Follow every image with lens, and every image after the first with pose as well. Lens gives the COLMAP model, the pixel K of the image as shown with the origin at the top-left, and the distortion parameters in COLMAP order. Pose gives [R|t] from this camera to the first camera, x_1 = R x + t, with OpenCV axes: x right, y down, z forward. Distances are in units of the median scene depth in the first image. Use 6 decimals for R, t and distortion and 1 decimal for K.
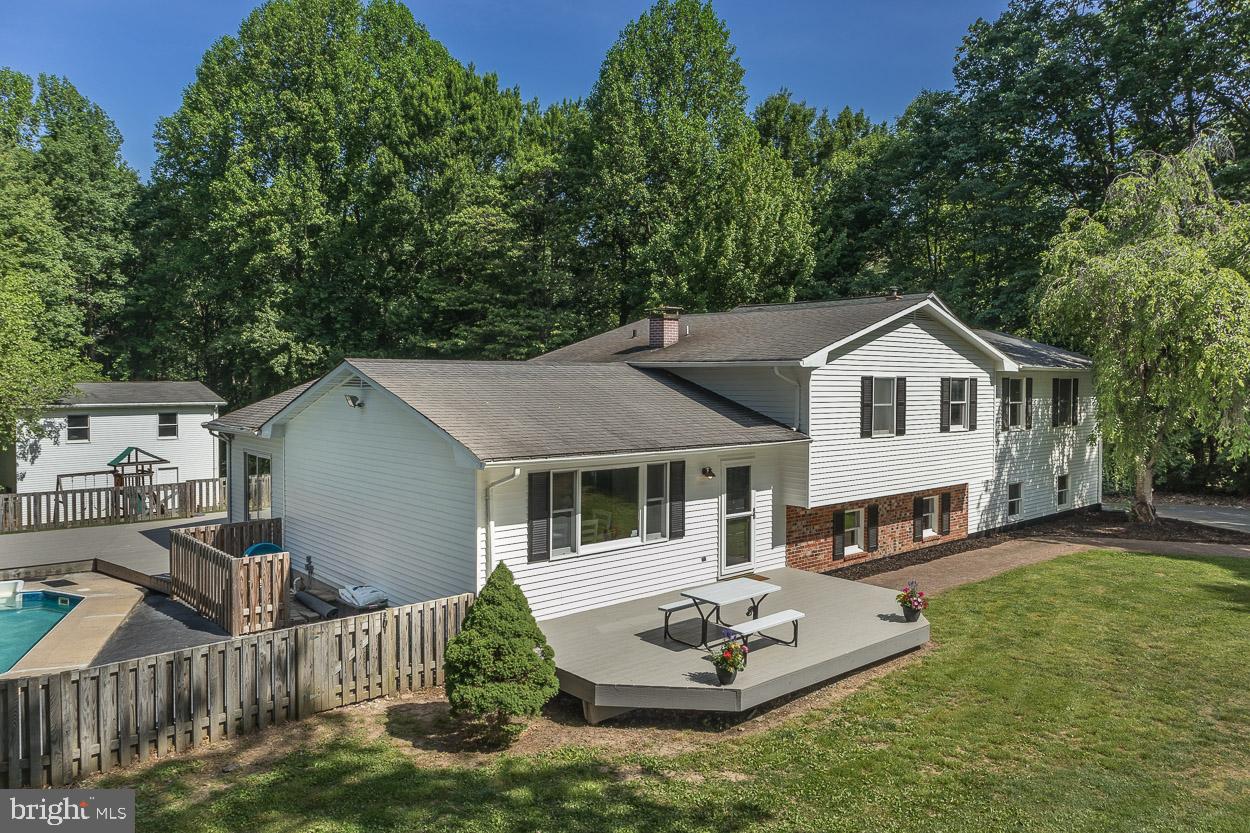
lens RADIAL K [[873.5, 0, 625.4], [0, 873.5, 414.3], [0, 0, 1]] dist [0.009241, -0.007934]
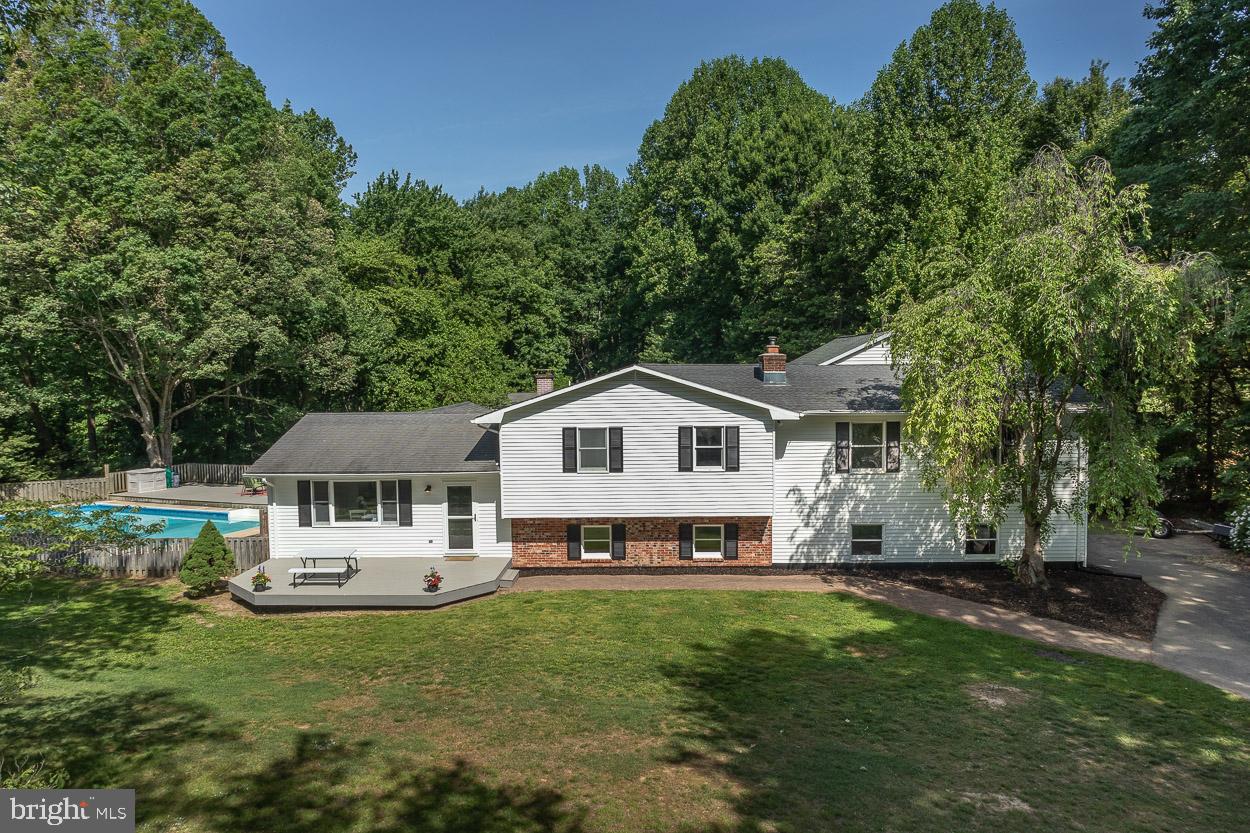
lens RADIAL K [[873.5, 0, 604.2], [0, 873.5, 417.1], [0, 0, 1]] dist [0.009241, -0.007934]
pose [[0.706148, 0.027083, -0.707546, 0.529882], [-0.008018, 0.999510, 0.030257, -0.042020], [0.708019, -0.015693, 0.706019, 0.033291]]
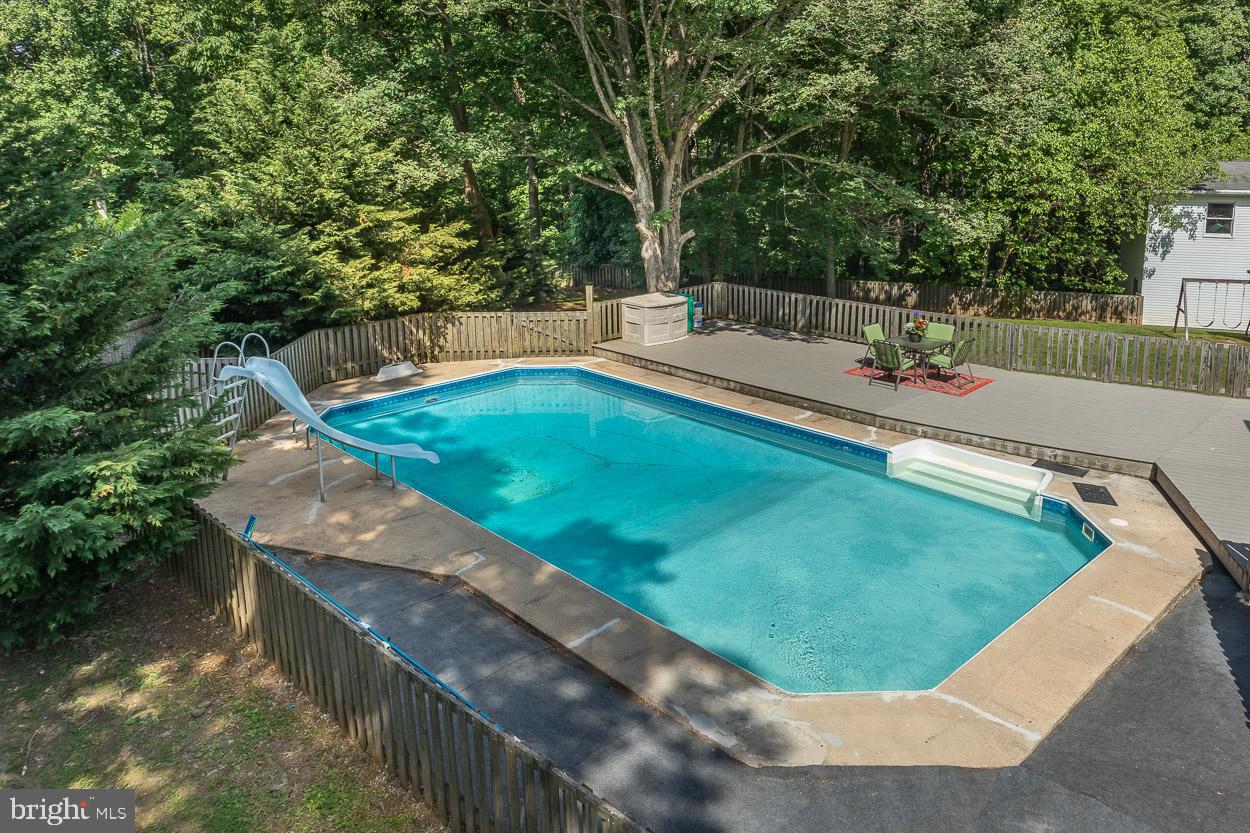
lens RADIAL K [[873.5, 0, 592.3], [0, 873.5, 287.1], [0, 0, 1]] dist [0.009241, -0.007934]
pose [[0.354717, 0.150976, -0.922704, -0.062848], [-0.024322, 0.988033, 0.152315, -0.030603], [0.934657, -0.031586, 0.354144, 0.148660]]
